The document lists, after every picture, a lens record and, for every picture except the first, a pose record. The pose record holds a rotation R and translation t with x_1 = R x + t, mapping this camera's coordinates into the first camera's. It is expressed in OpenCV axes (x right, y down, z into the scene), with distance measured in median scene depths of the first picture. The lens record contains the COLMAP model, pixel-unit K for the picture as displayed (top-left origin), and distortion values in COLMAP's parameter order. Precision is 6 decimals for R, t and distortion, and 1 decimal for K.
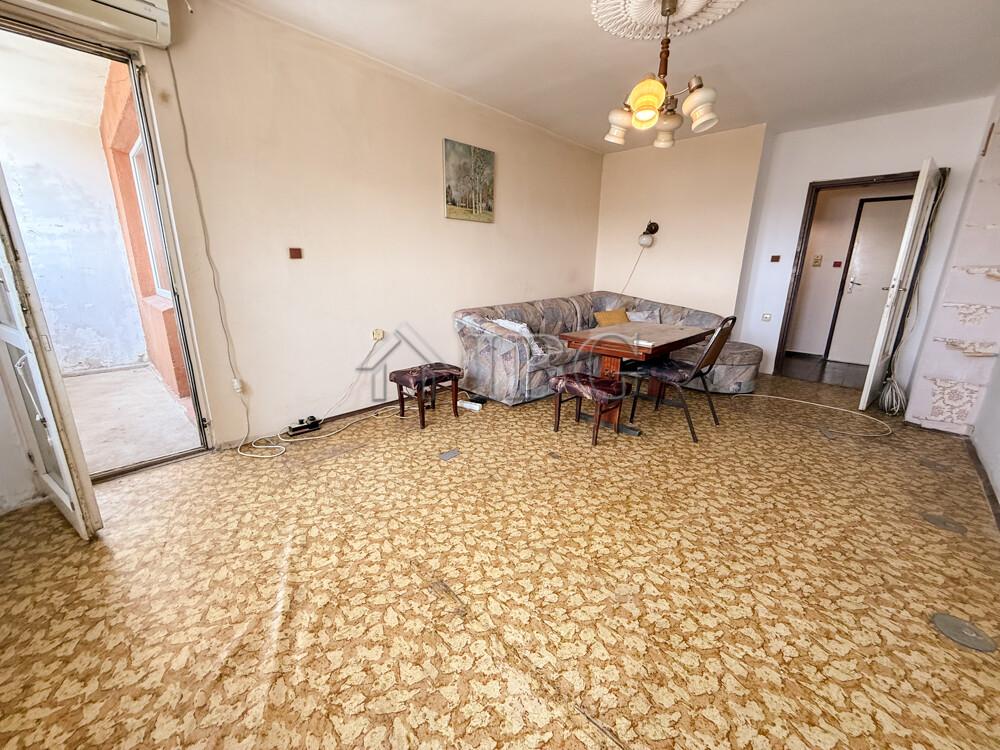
lens RADIAL K [[401.1, 0, 495.6], [0, 401.1, 374.3], [0, 0, 1]] dist [0.003101, 0.000638]
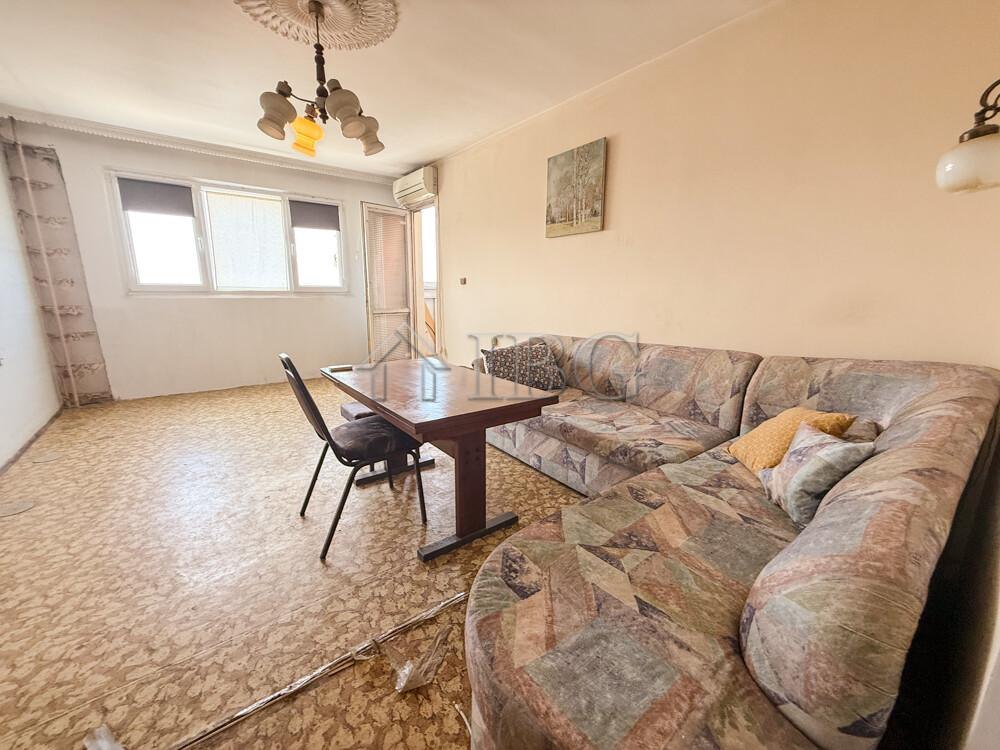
lens RADIAL K [[401.1, 0, 497.1], [0, 401.1, 374.3], [0, 0, 1]] dist [0.003101, 0.000638]
pose [[-0.138018, 0.190487, -0.971939, 0.903159], [-0.266400, 0.938027, 0.221670, -0.269111], [0.953930, 0.289518, -0.078718, 1.071346]]
